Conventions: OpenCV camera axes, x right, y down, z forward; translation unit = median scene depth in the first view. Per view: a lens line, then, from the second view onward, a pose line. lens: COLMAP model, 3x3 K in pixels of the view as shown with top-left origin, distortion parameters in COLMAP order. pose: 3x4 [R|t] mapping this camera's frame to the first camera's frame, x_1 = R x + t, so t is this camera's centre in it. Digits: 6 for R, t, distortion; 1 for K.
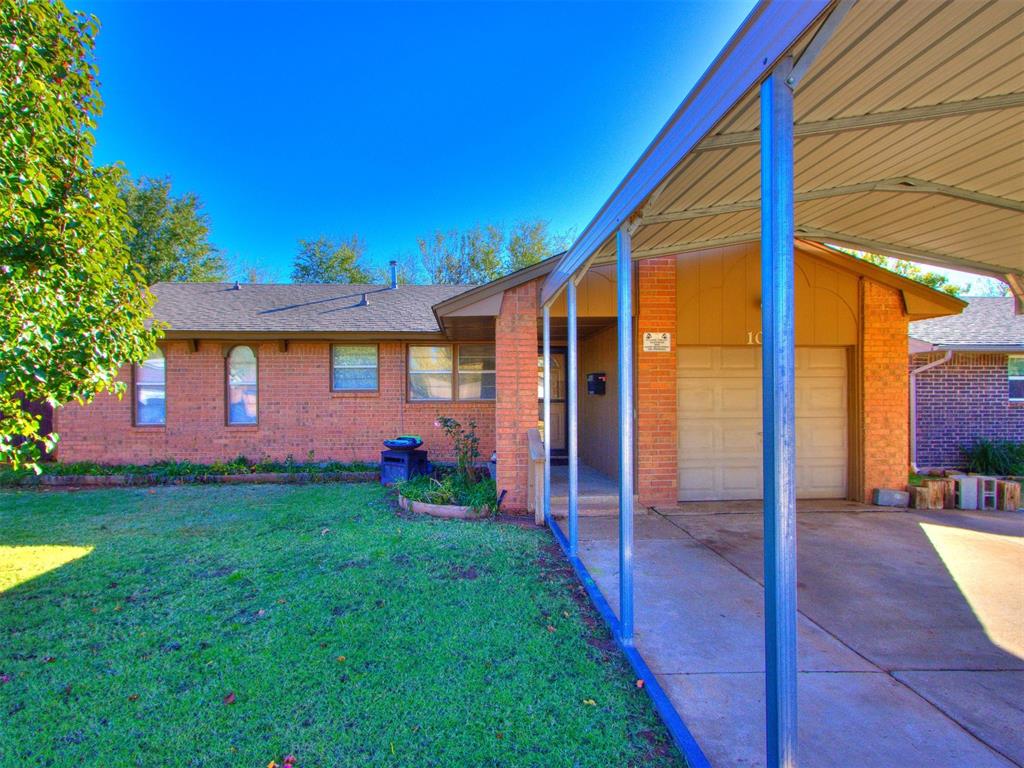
lens RADIAL K [[1153.0, 0, 510.2], [0, 1153.0, 399.7], [0, 0, 1]] dist [0.013758, 0.031536]
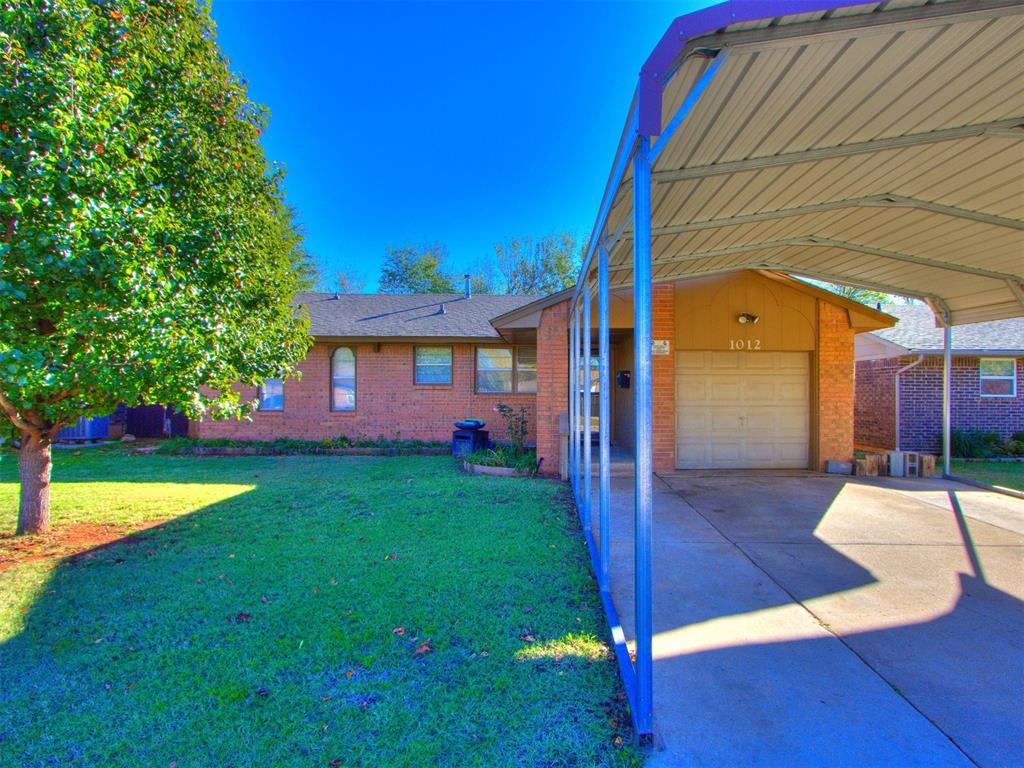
lens RADIAL K [[1153.0, 0, 510.2], [0, 1153.0, 399.7], [0, 0, 1]] dist [0.013758, 0.031536]
pose [[0.997528, 0.007991, -0.069819, 0.047720], [-0.007895, 0.999967, 0.001656, 0.008689], [0.069830, -0.001101, 0.997558, -0.318257]]
